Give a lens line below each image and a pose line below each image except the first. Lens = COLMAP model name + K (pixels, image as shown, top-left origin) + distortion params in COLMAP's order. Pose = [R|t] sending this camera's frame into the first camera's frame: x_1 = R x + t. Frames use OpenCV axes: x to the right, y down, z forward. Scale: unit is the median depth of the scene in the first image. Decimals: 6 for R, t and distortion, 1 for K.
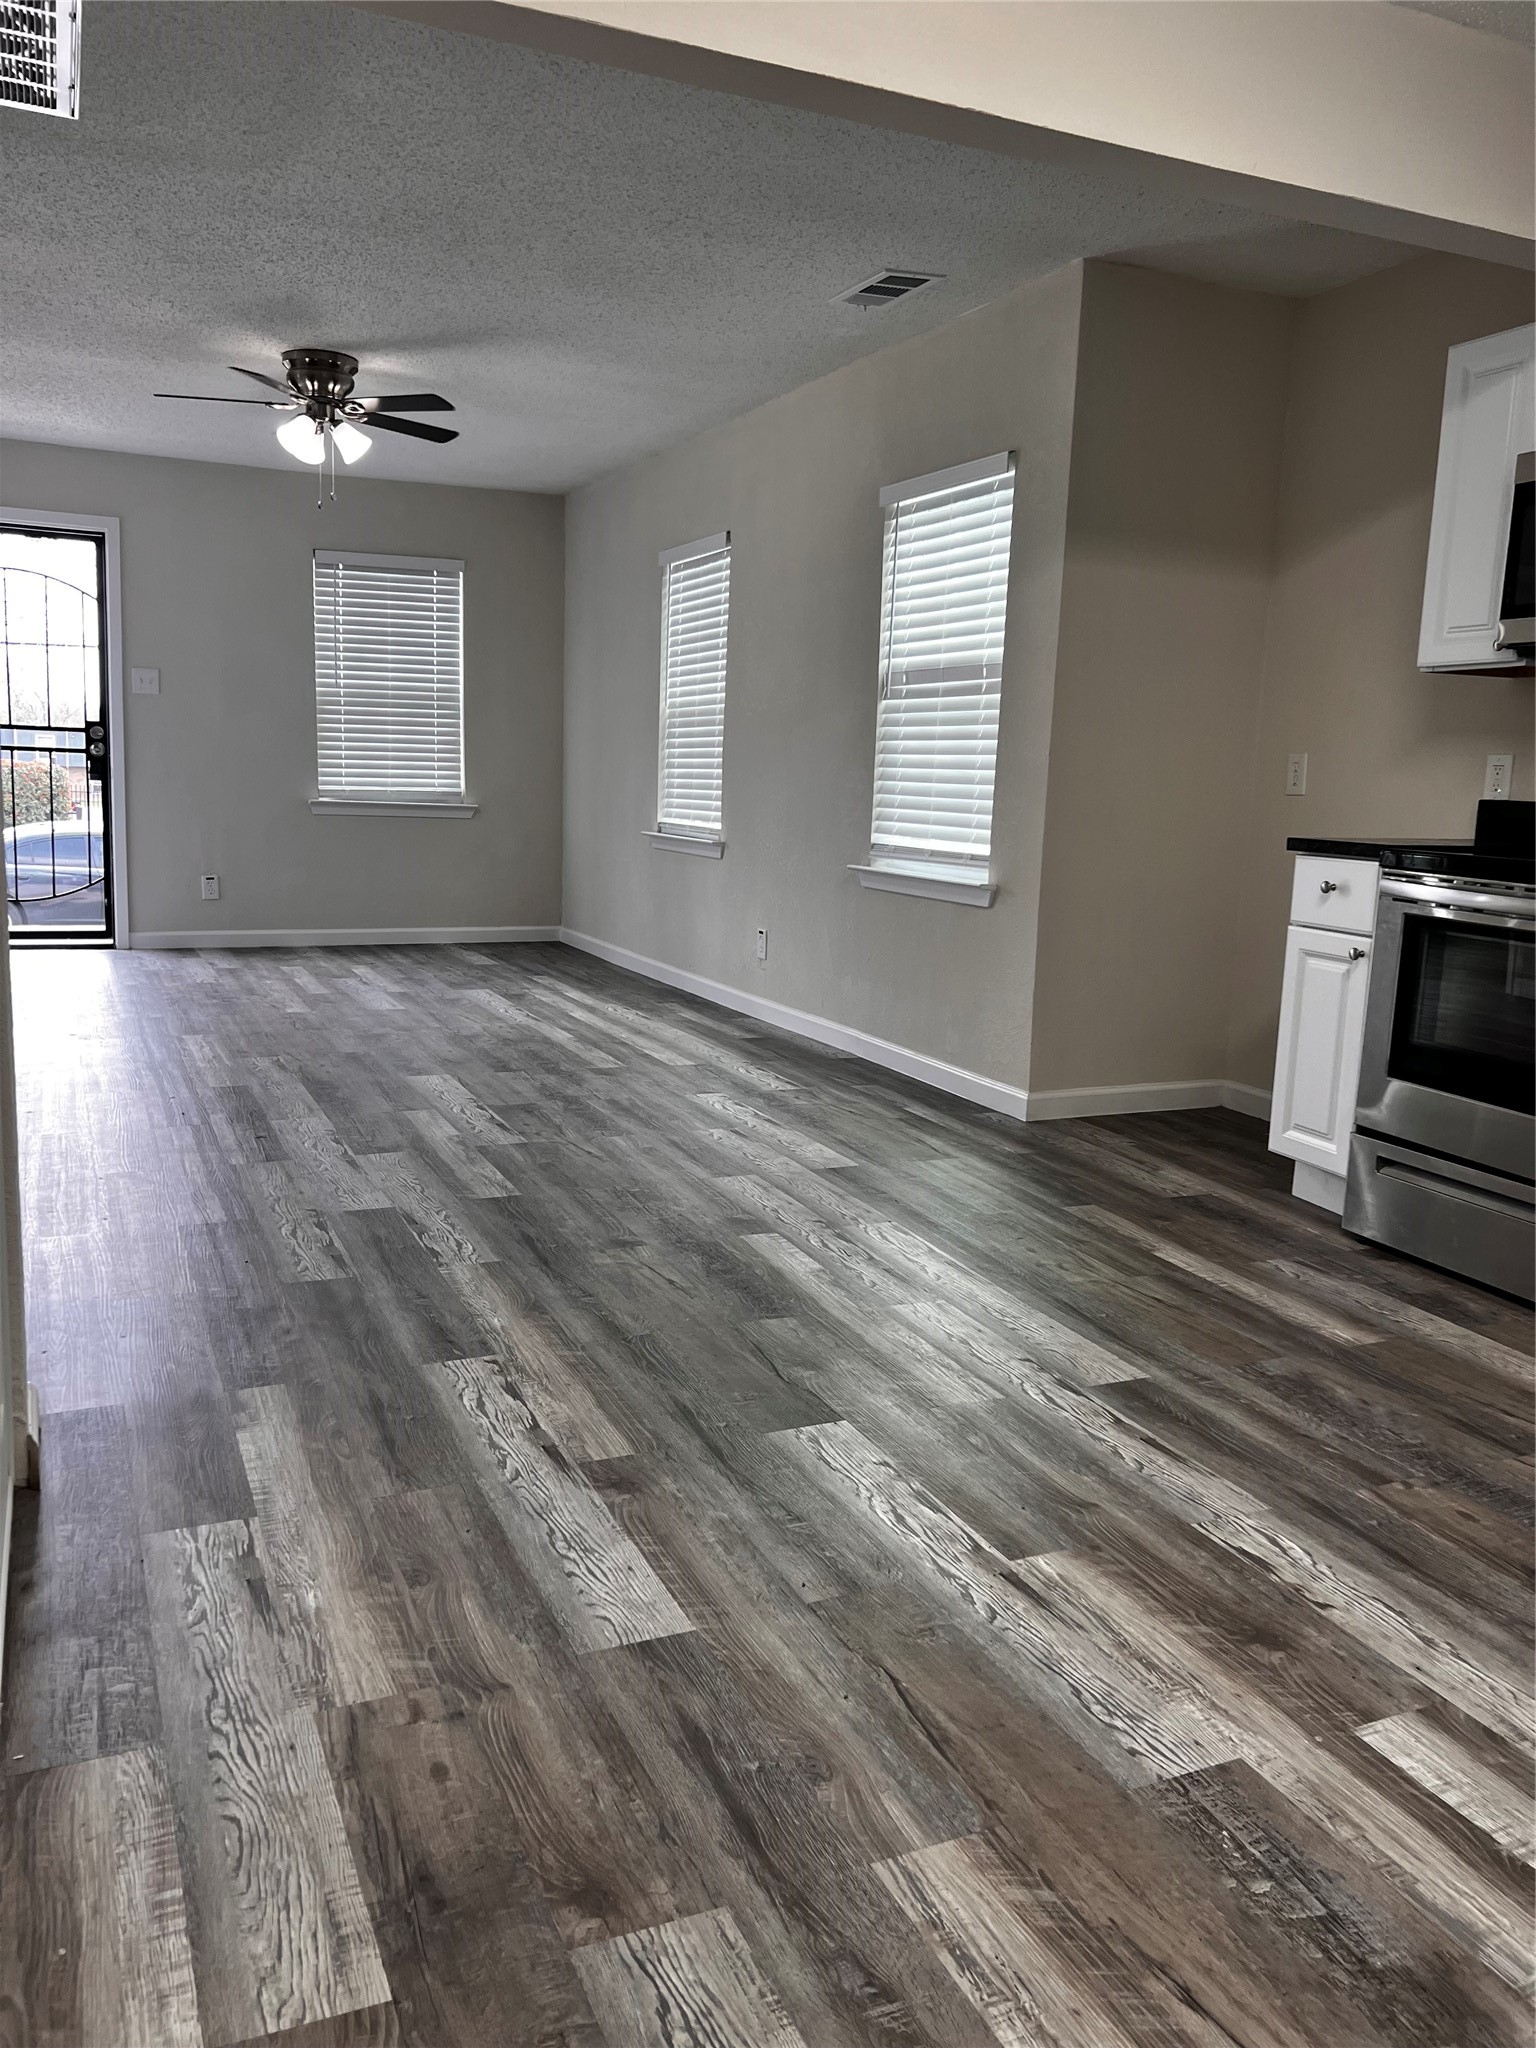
lens RADIAL K [[1535.8, 0, 750.4], [0, 1535.8, 1025.8], [0, 0, 1]] dist [0.043180, -0.057424]
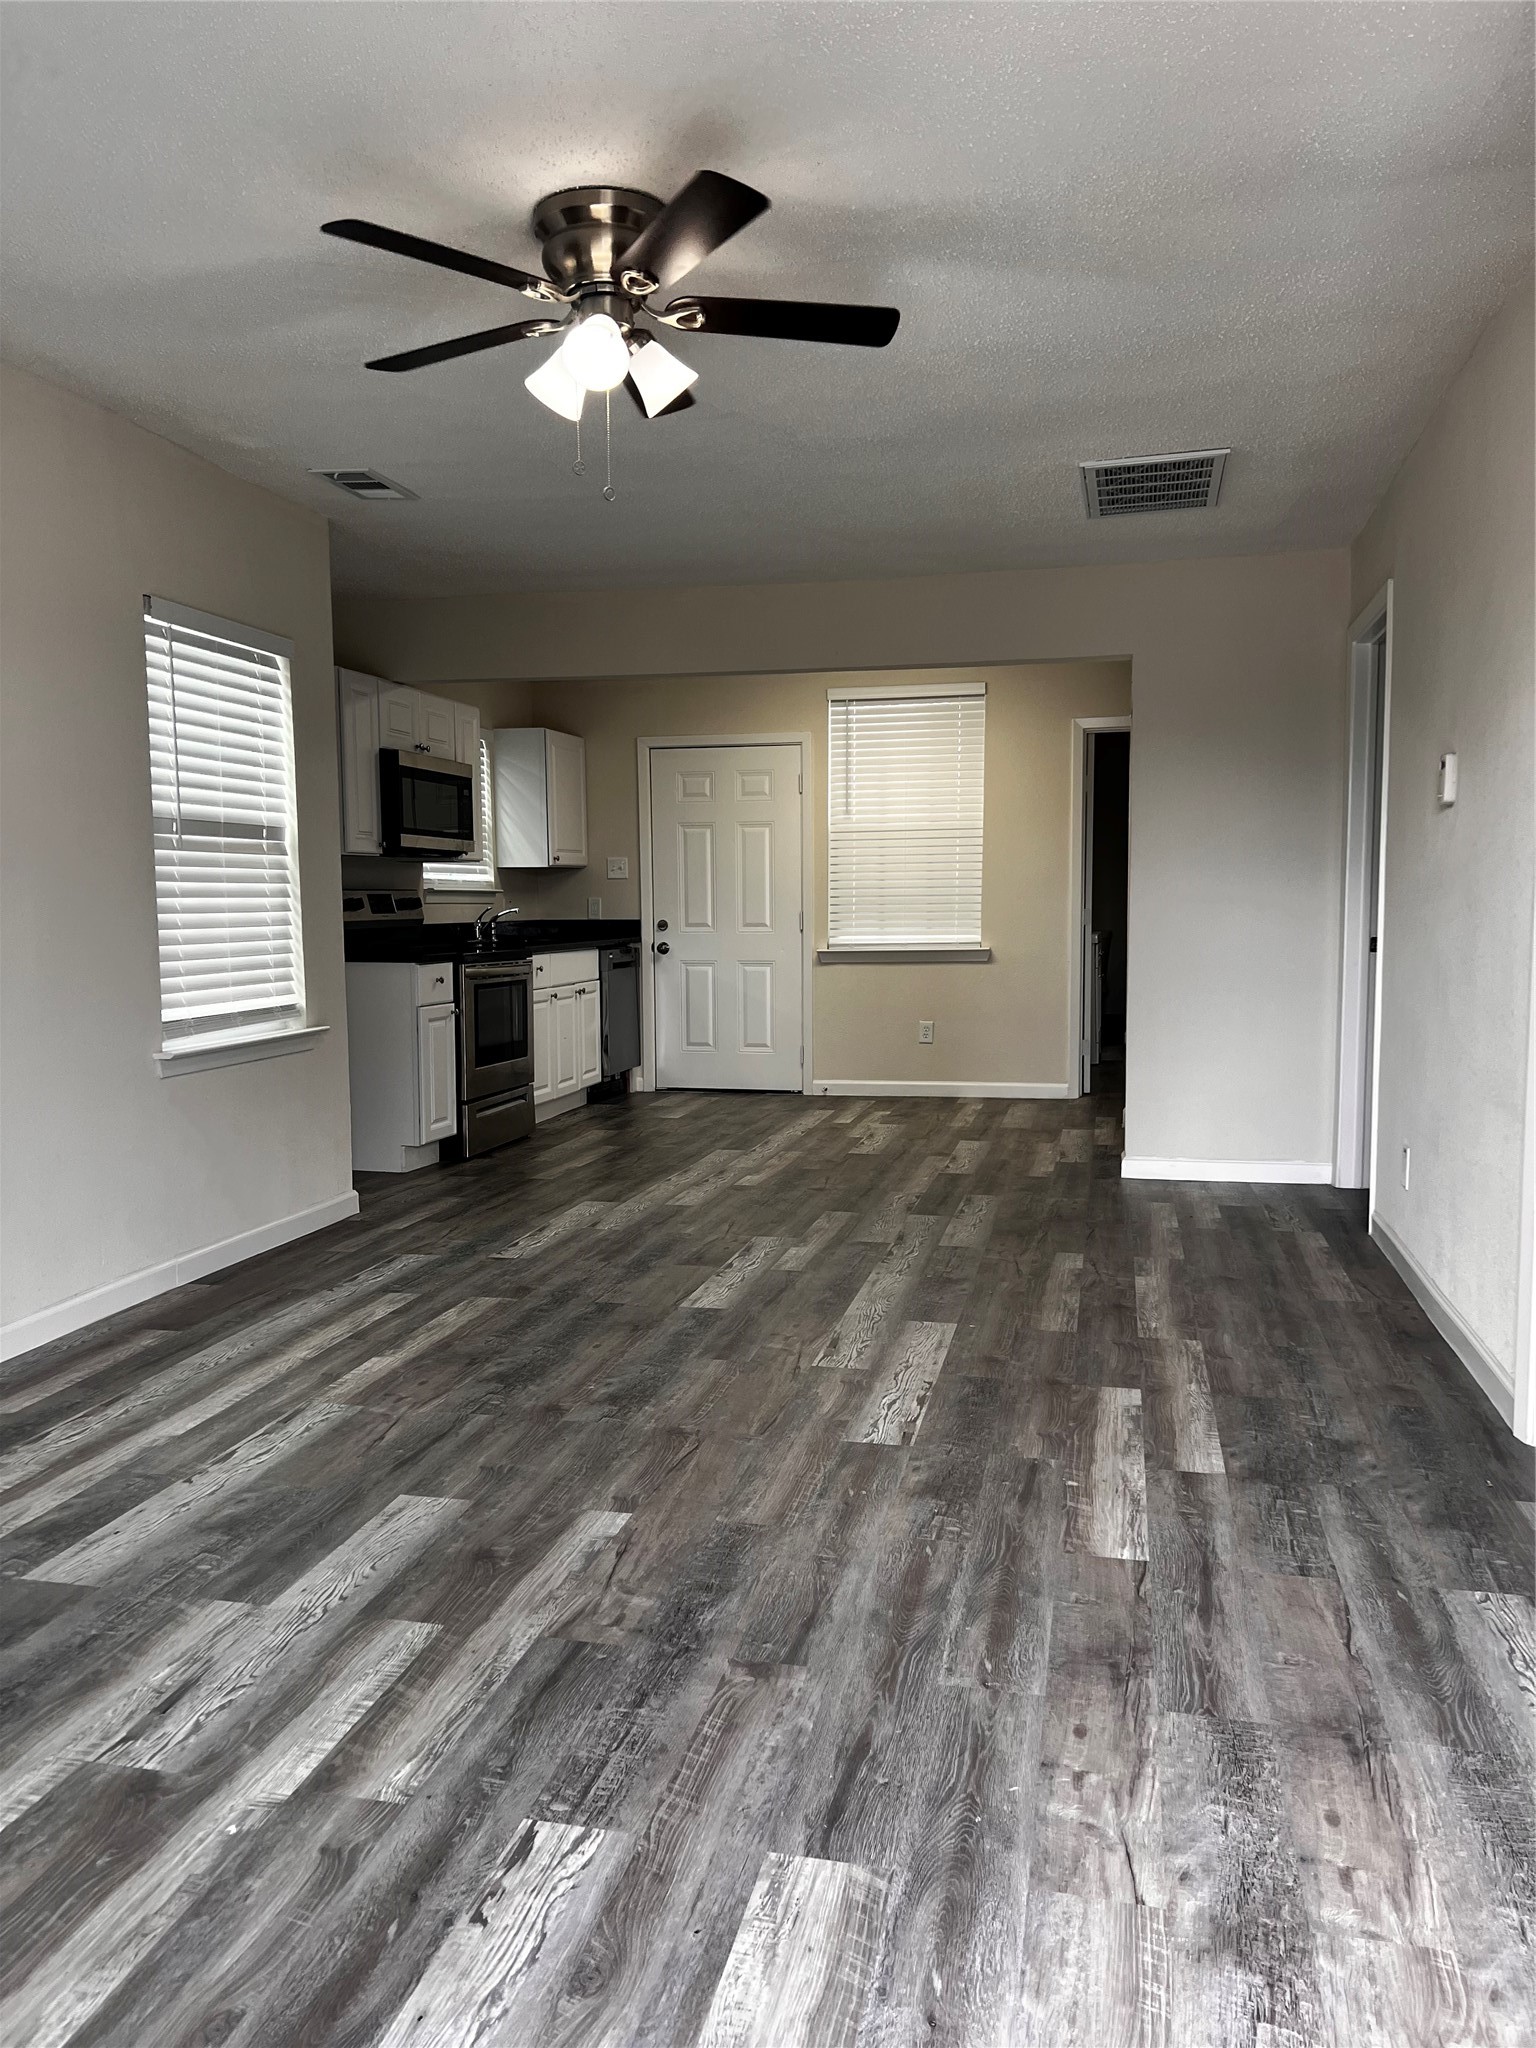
lens RADIAL K [[1535.8, 0, 776.3], [0, 1535.8, 1041.7], [0, 0, 1]] dist [0.043180, -0.057424]
pose [[-0.801727, -0.086566, 0.591388, -1.037672], [0.075985, 0.966665, 0.244509, -0.445940], [-0.592840, 0.240966, -0.768424, 2.255442]]
